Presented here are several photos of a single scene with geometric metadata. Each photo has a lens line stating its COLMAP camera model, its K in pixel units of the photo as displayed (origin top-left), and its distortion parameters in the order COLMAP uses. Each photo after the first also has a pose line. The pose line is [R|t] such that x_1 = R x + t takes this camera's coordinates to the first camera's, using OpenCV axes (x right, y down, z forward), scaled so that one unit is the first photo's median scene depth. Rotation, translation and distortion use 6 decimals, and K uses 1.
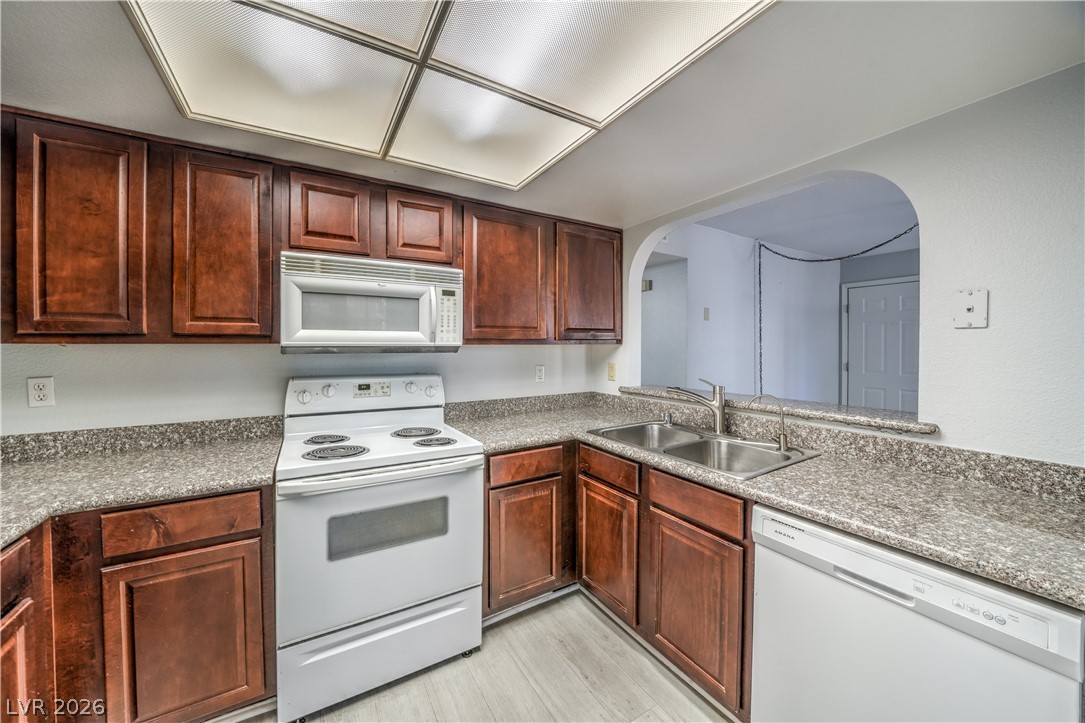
lens RADIAL K [[385.0, 0, 541.6], [0, 385.0, 347.9], [0, 0, 1]] dist [-0.020616, 0.000032]
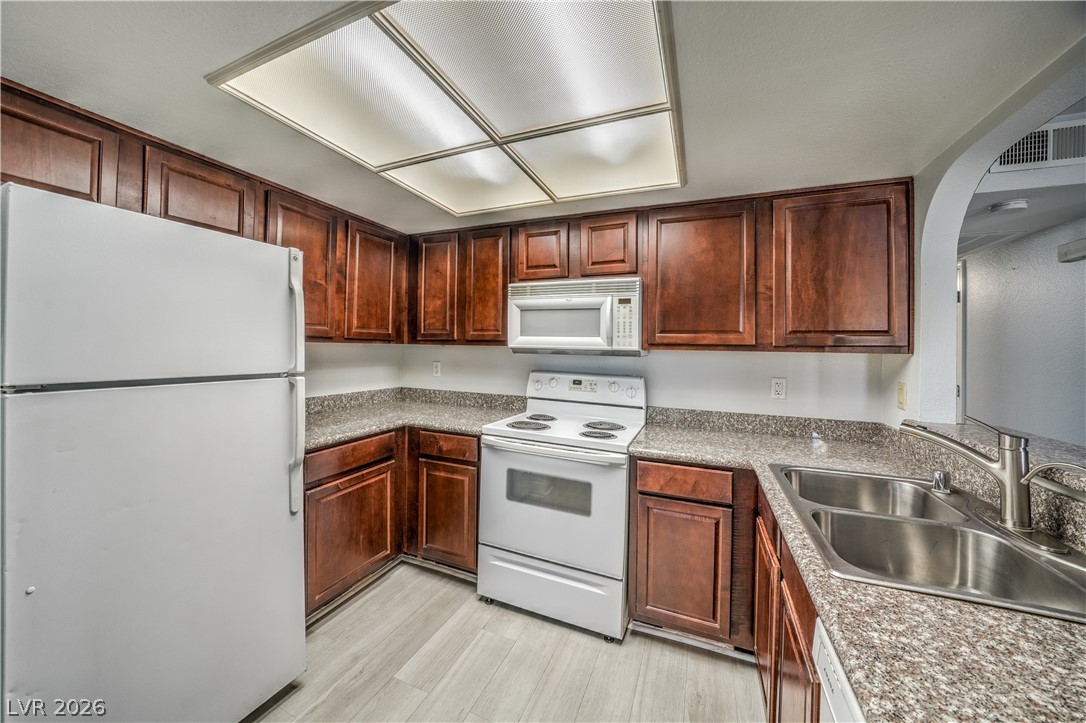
lens RADIAL K [[385.3, 0, 542.1], [0, 385.3, 347.9], [0, 0, 1]] dist [-0.020616, 0.000032]
pose [[0.591334, 0.010973, -0.806352, 0.572378], [-0.027427, 0.999603, -0.006511, 0.002342], [0.805960, 0.025966, 0.591400, 0.207203]]
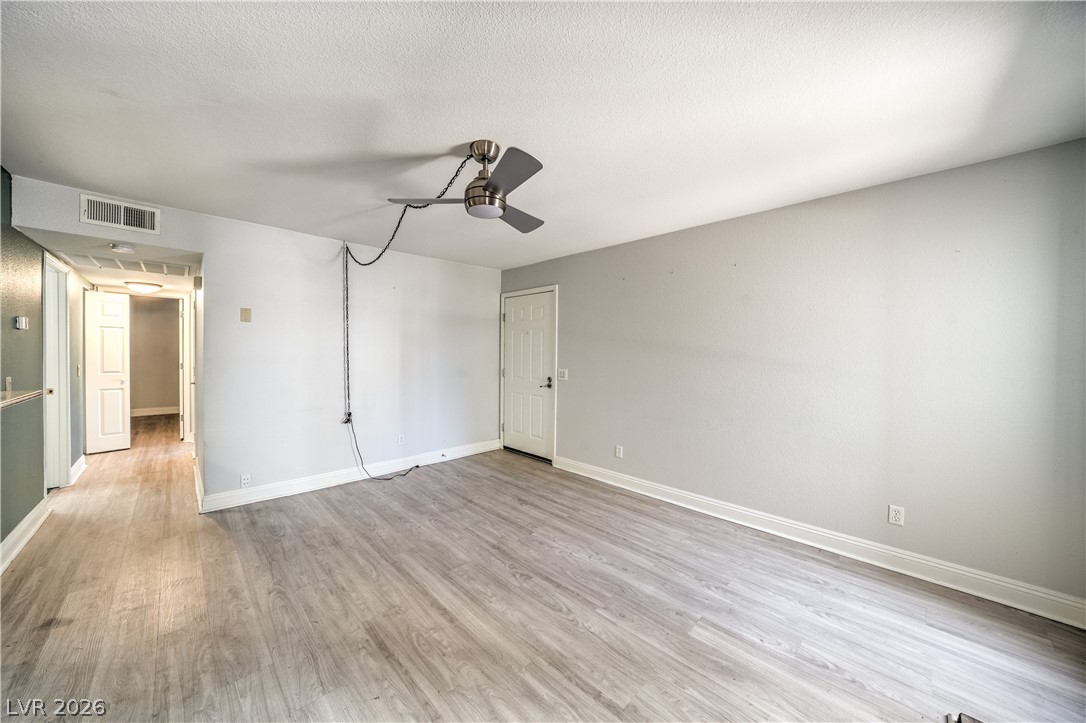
lens RADIAL K [[381.4, 0, 539.0], [0, 381.4, 340.7], [0, 0, 1]] dist [-0.009860, 0.000000]
pose [[0.973569, 0.022213, 0.227310, 2.043635], [-0.012951, 0.999027, -0.042158, 0.013927], [-0.228025, 0.038100, 0.972909, -0.140650]]
